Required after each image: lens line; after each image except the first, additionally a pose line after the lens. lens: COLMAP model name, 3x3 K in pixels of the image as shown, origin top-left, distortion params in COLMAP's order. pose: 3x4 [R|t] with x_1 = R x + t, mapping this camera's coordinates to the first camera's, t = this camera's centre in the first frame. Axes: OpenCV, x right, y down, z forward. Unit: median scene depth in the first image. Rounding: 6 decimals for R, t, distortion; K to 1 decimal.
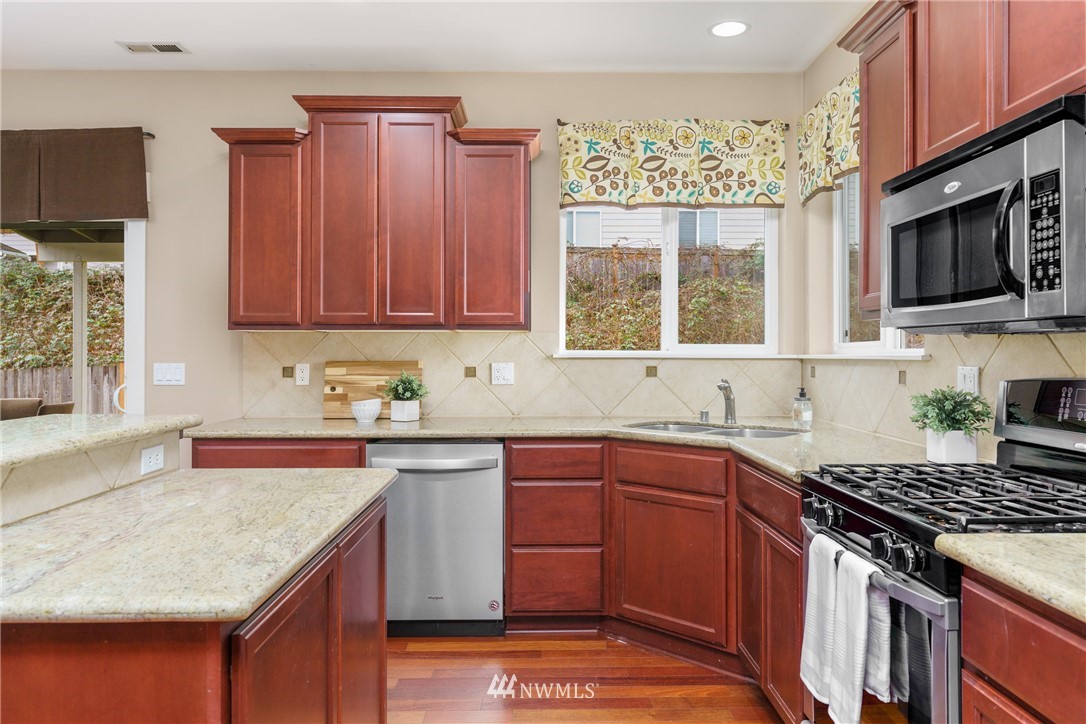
lens RADIAL K [[752.9, 0, 543.0], [0, 752.9, 362.0], [0, 0, 1]] dist [0.002174, 0.000560]
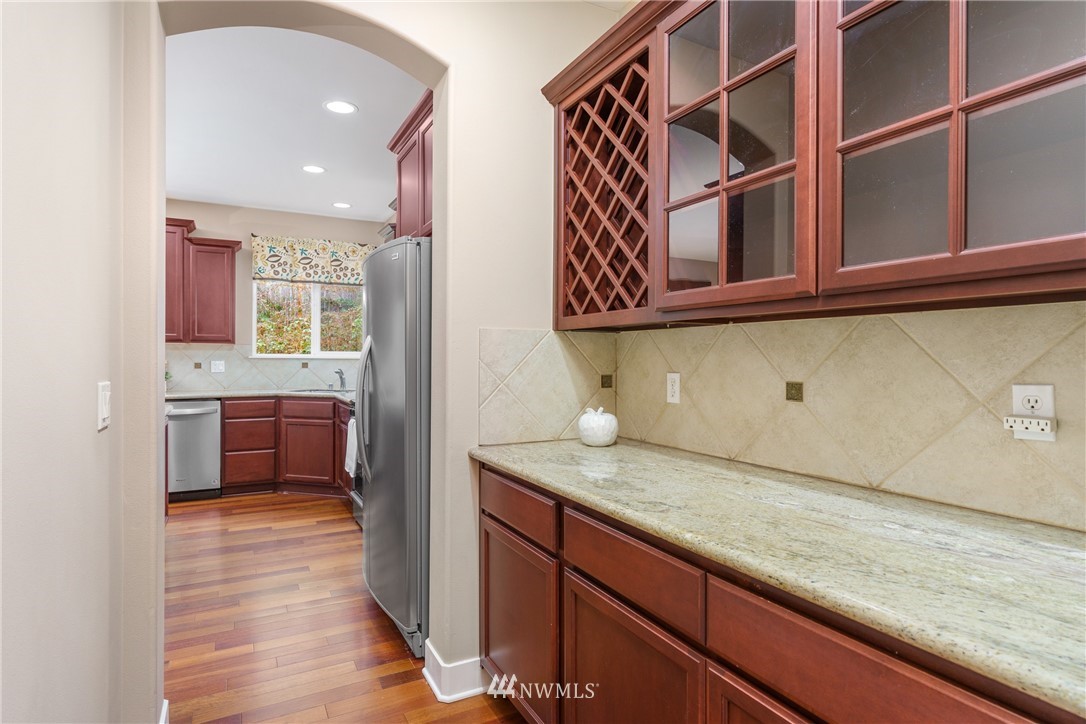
lens RADIAL K [[586.7, 0, 566.8], [0, 586.7, 360.2], [0, 0, 1]] dist [-0.004128, -0.000639]
pose [[0.873299, 0.001282, 0.487183, -0.006054], [-0.000106, 0.999997, -0.002440, 0.003143], [-0.487185, 0.002079, 0.873296, -0.692213]]
